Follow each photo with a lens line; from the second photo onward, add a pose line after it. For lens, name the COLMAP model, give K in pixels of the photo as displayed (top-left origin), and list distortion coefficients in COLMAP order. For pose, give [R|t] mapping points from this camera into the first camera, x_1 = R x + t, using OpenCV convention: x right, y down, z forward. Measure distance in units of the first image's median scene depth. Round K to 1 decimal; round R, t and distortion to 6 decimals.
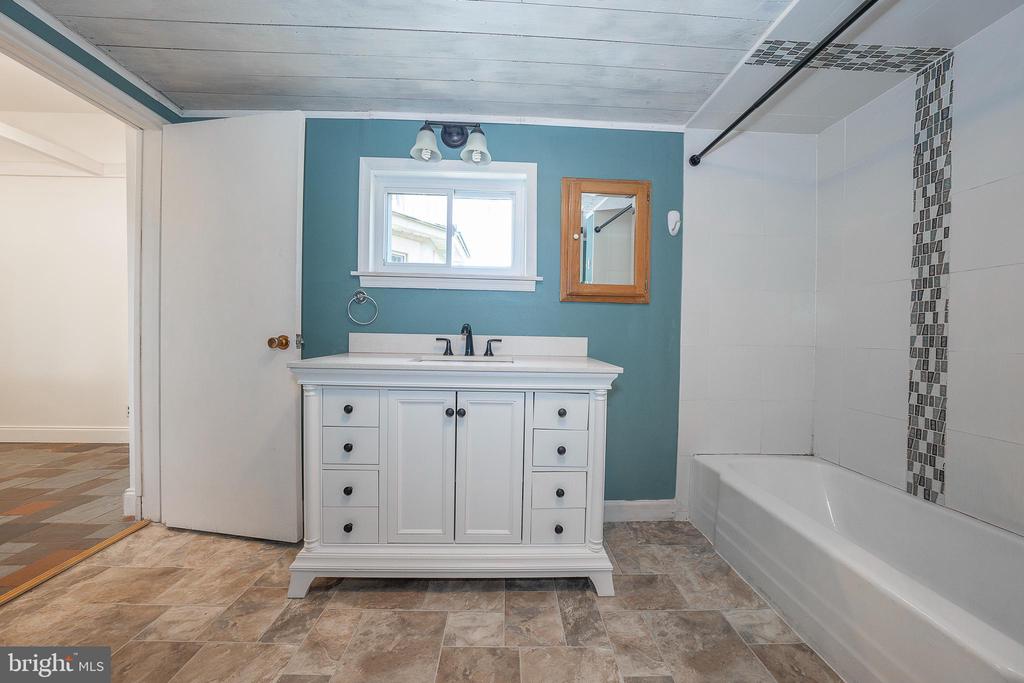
lens RADIAL K [[353.7, 0, 511.8], [0, 353.7, 335.8], [0, 0, 1]] dist [-0.027791, 0.006143]
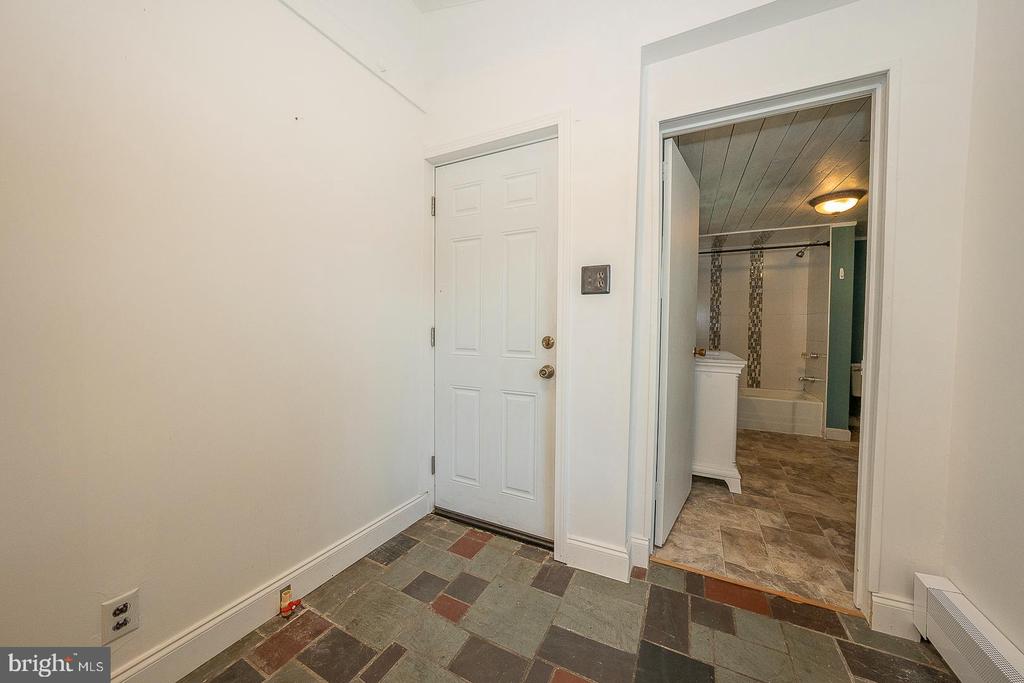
lens RADIAL K [[352.2, 0, 512.0], [0, 352.2, 335.5], [0, 0, 1]] dist [-0.027883, 0.006039]
pose [[0.475708, -0.040277, 0.878681, -2.586022], [0.004019, 0.999040, 0.043618, -0.139033], [-0.879594, -0.017217, 0.475413, 1.129868]]
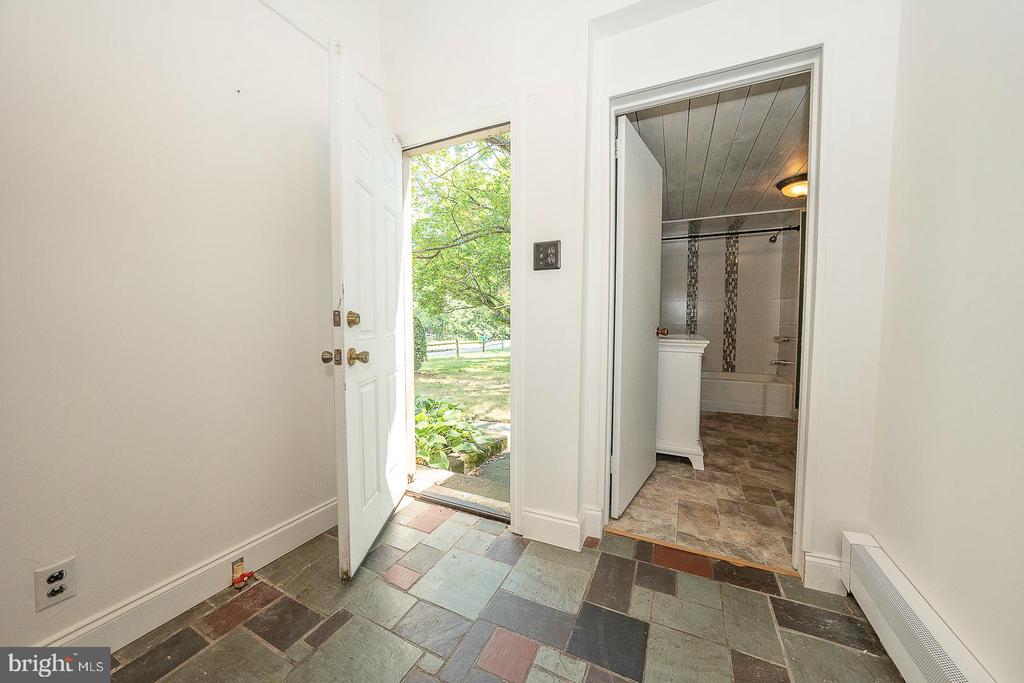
lens RADIAL K [[353.7, 0, 511.8], [0, 353.7, 335.8], [0, 0, 1]] dist [-0.027791, 0.006143]
pose [[0.455843, -0.063282, 0.887808, -2.544132], [0.011107, 0.997796, 0.065420, -0.084430], [-0.889991, -0.019961, 0.455541, 1.009024]]
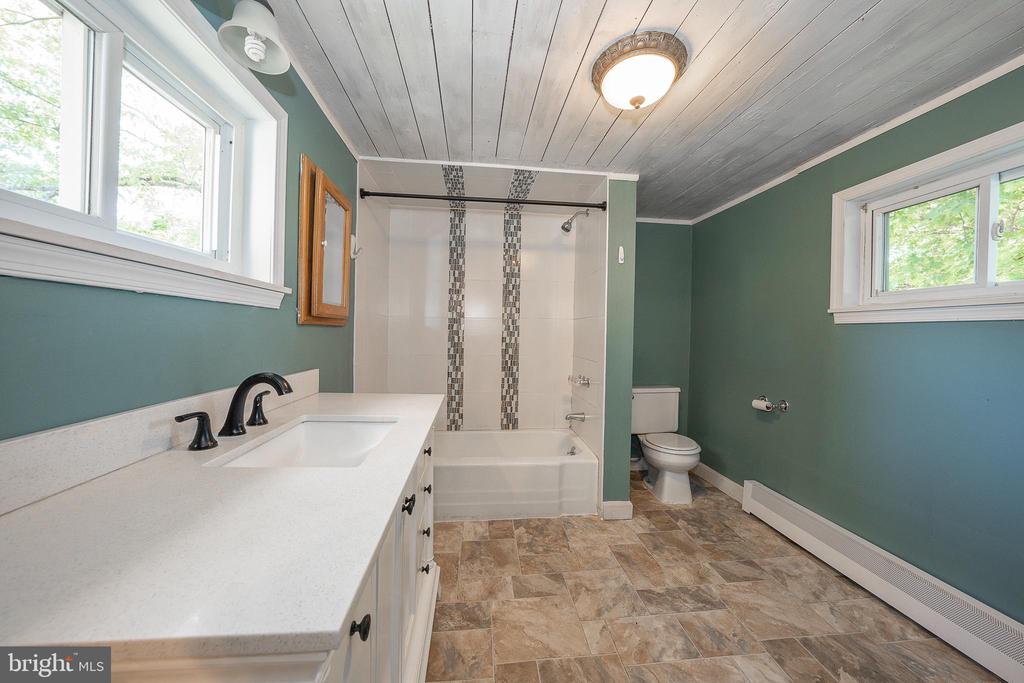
lens RADIAL K [[353.7, 0, 511.8], [0, 353.7, 335.8], [0, 0, 1]] dist [-0.027791, 0.006143]
pose [[-0.071376, -0.032318, 0.996926, -0.835796], [-0.016592, 0.999375, 0.031210, -0.139432], [-0.997311, -0.014313, -0.071867, 0.834439]]
